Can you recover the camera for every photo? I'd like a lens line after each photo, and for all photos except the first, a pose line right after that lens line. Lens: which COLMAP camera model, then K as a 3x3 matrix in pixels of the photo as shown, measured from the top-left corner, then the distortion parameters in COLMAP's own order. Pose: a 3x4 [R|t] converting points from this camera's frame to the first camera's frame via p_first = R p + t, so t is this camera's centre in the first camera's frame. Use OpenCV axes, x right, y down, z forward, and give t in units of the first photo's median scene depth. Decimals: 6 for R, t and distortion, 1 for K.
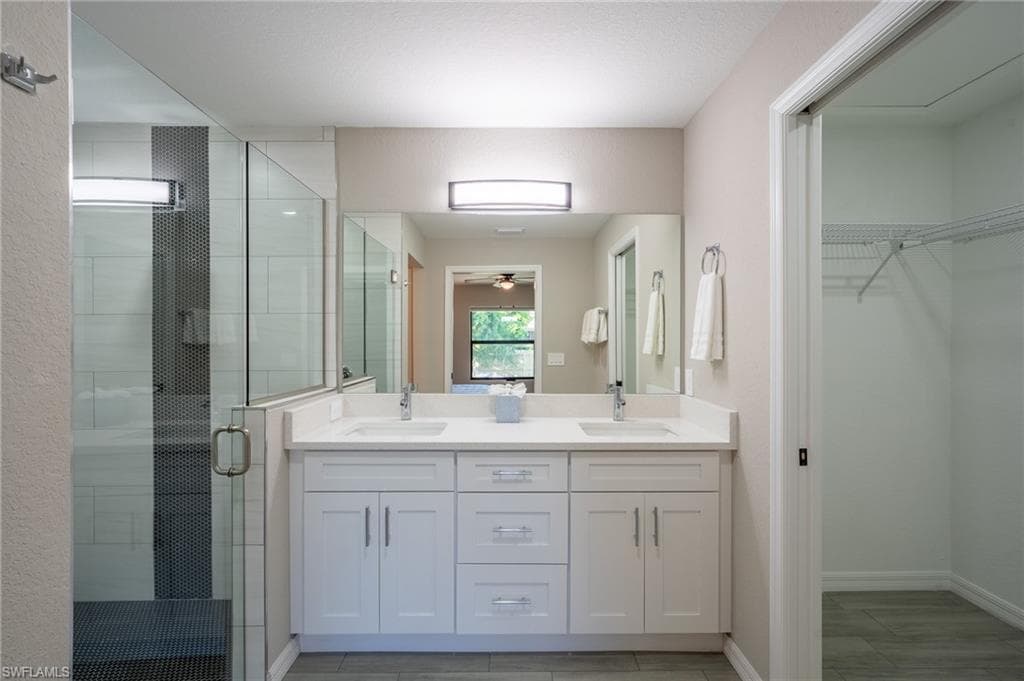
lens RADIAL K [[472.4, 0, 512.0], [0, 472.4, 340.5], [0, 0, 1]] dist [0.001136, -0.000240]
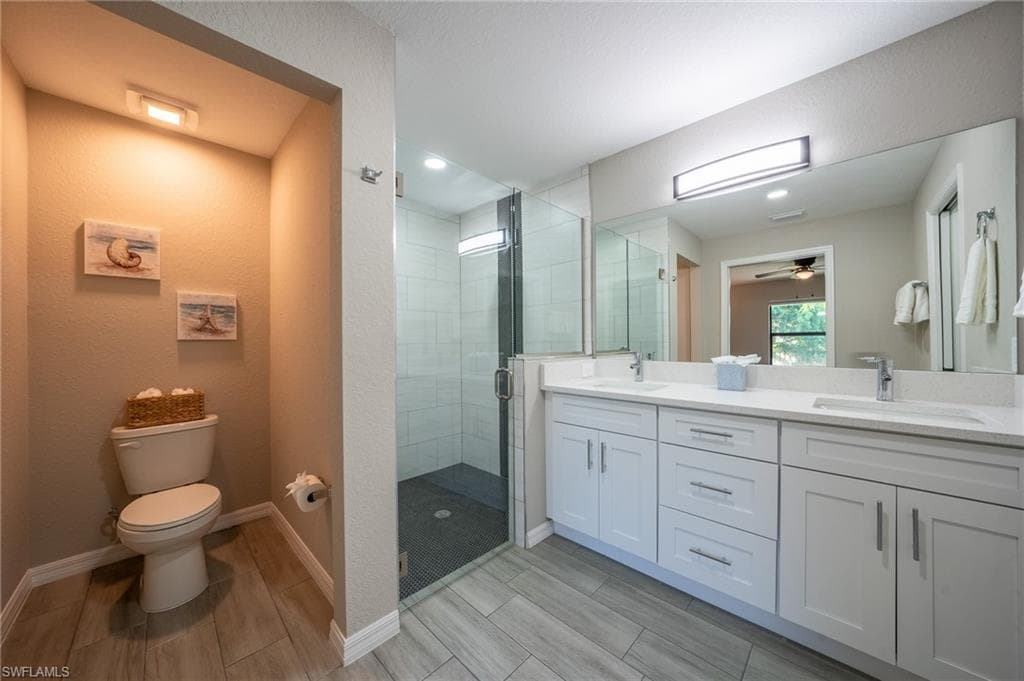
lens RADIAL K [[355.5, 0, 514.5], [0, 355.5, 339.7], [0, 0, 1]] dist [-0.028057, 0.005372]
pose [[0.717406, -0.006958, -0.696620, 0.183269], [0.003824, 0.999974, -0.006049, 0.064626], [0.696645, 0.001676, 0.717414, 0.120725]]
